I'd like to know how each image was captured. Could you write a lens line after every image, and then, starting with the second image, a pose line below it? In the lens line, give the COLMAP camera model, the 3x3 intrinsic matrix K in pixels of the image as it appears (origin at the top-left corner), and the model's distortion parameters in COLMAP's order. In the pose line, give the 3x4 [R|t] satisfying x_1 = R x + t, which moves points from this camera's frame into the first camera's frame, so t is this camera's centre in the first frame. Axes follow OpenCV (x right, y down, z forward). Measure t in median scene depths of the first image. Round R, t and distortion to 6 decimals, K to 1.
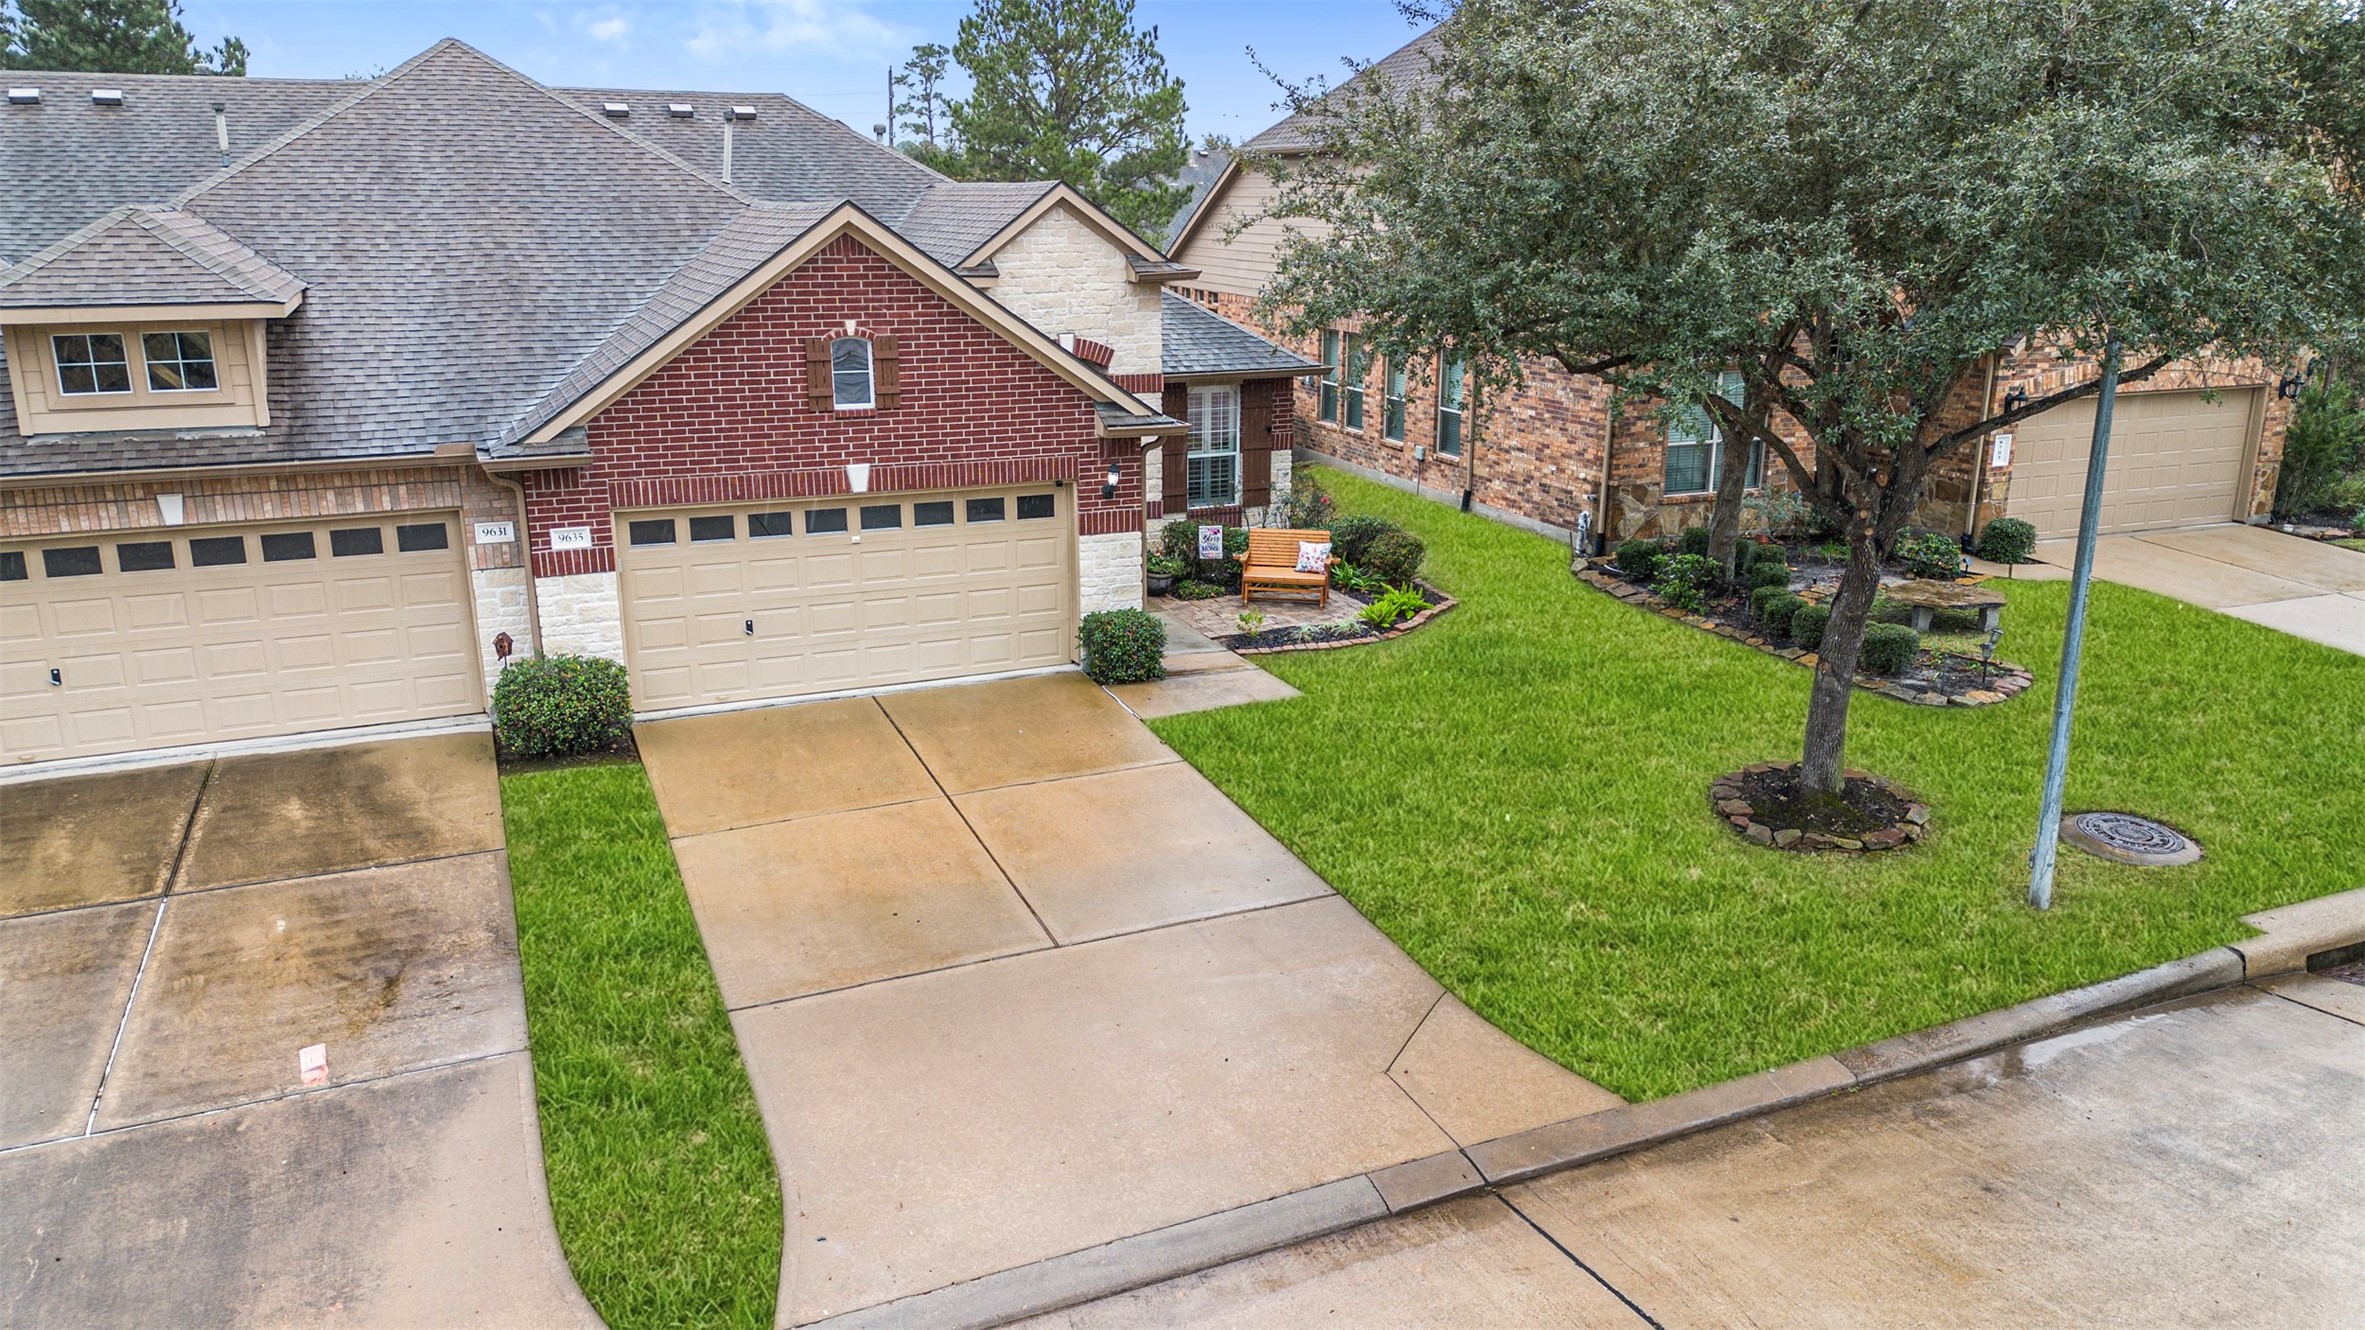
lens RADIAL K [[1679.8, 0, 1190.6], [0, 1679.8, 663.5], [0, 0, 1]] dist [0.067213, -0.067291]
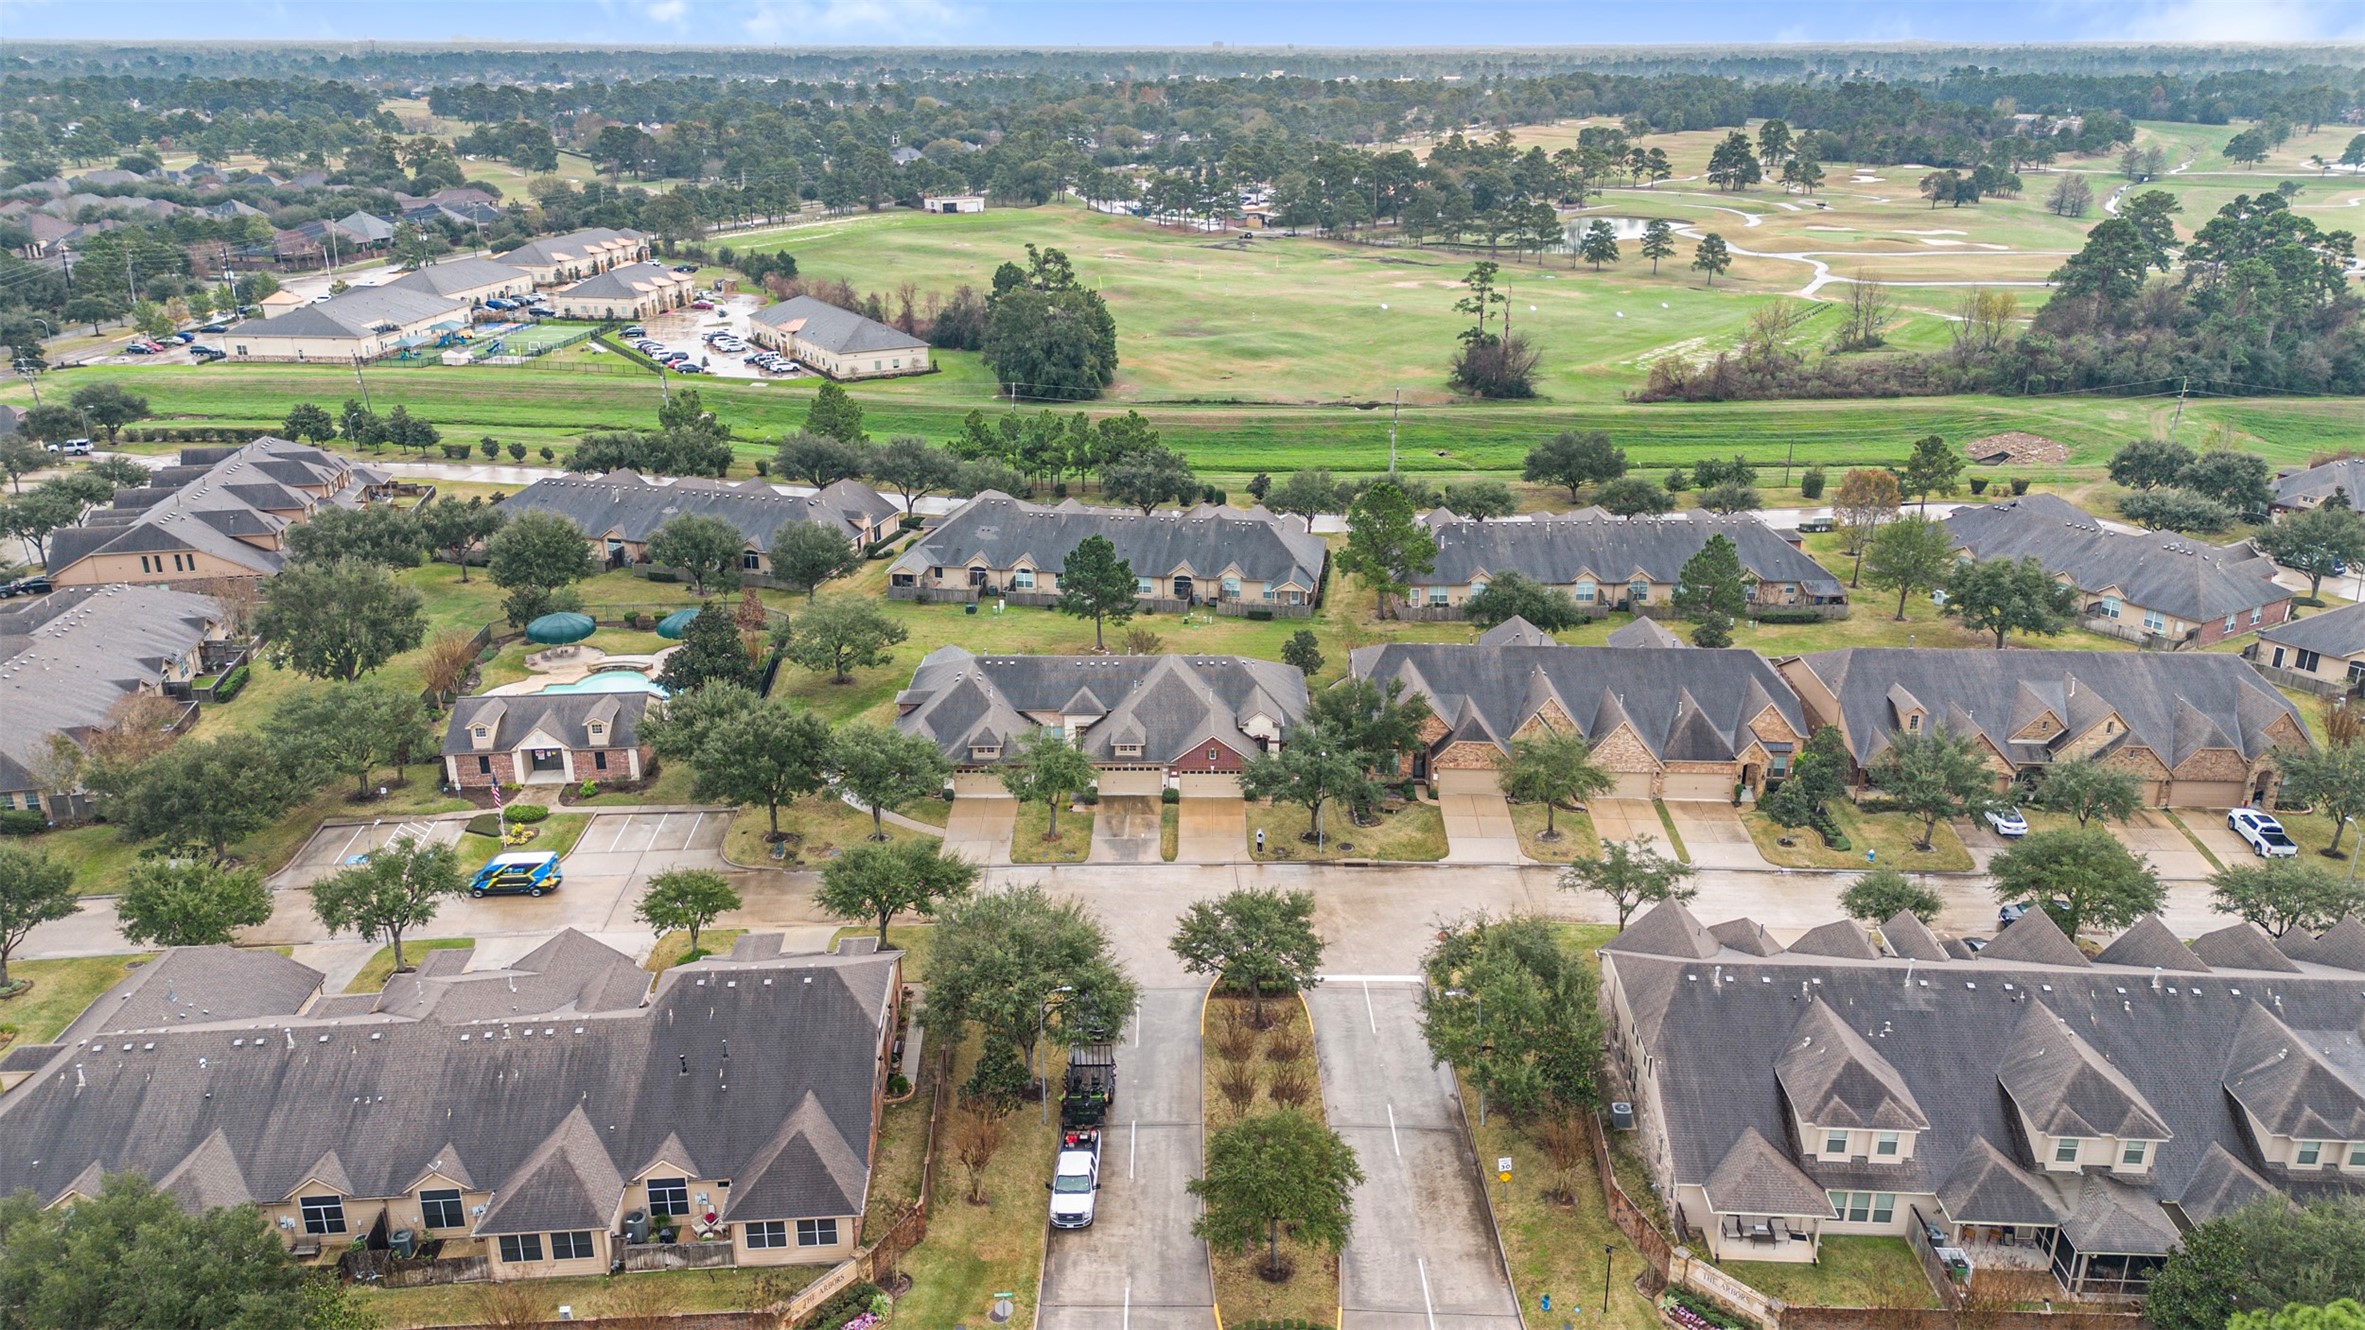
lens RADIAL K [[1679.8, 0, 1176.5], [0, 1679.8, 665.4], [0, 0, 1]] dist [0.067213, -0.067291]
pose [[0.912547, 0.138963, -0.384638, 2.477321], [-0.103855, 0.988412, 0.110702, -1.386044], [0.395564, -0.061074, 0.916405, -5.877096]]
